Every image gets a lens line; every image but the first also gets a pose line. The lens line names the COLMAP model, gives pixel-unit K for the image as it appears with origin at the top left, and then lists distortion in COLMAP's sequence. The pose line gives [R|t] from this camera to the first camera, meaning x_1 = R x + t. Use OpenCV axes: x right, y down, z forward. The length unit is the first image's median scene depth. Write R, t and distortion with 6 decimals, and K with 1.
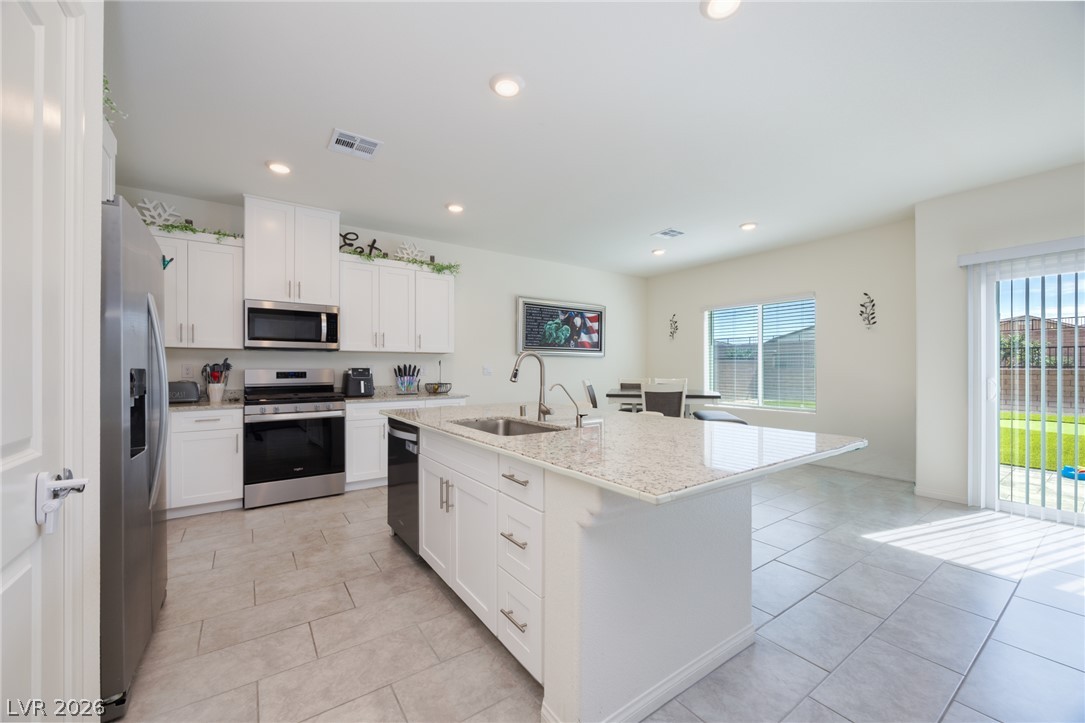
lens RADIAL K [[418.4, 0, 534.3], [0, 418.4, 367.4], [0, 0, 1]] dist [-0.000721, -0.000005]
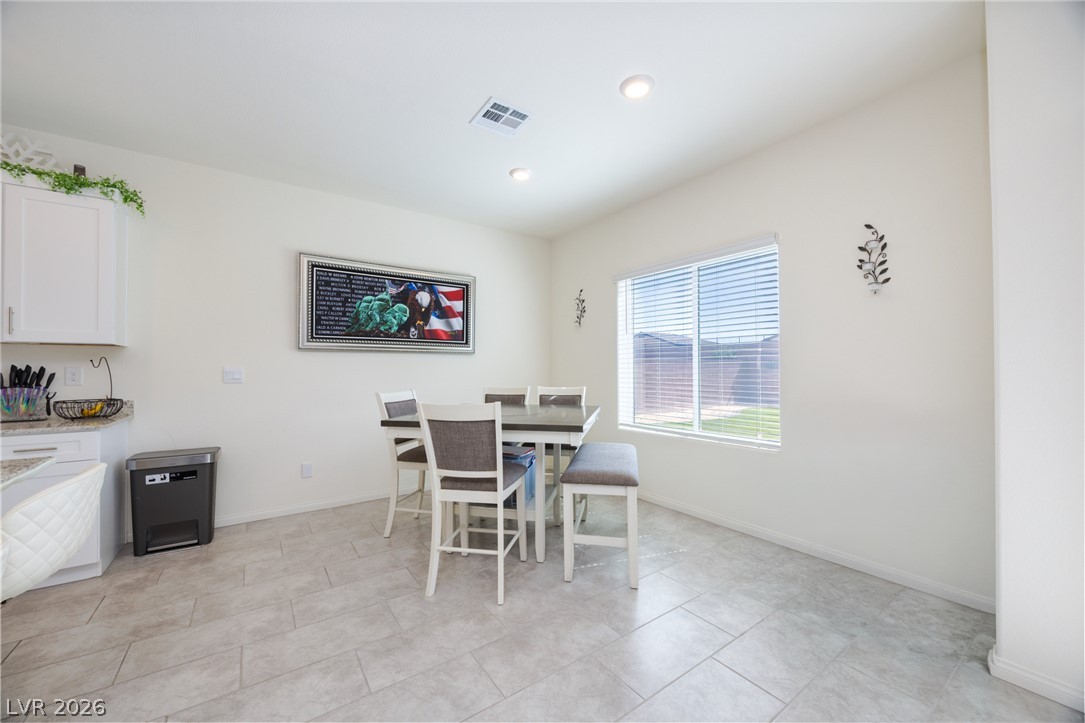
lens RADIAL K [[418.7, 0, 542.3], [0, 418.7, 366.6], [0, 0, 1]] dist [-0.001738, -0.000149]
pose [[0.999880, -0.002511, 0.015291, 0.285198], [0.002613, 0.999974, -0.006684, 0.000056], [-0.015273, 0.006723, 0.999861, 0.367472]]
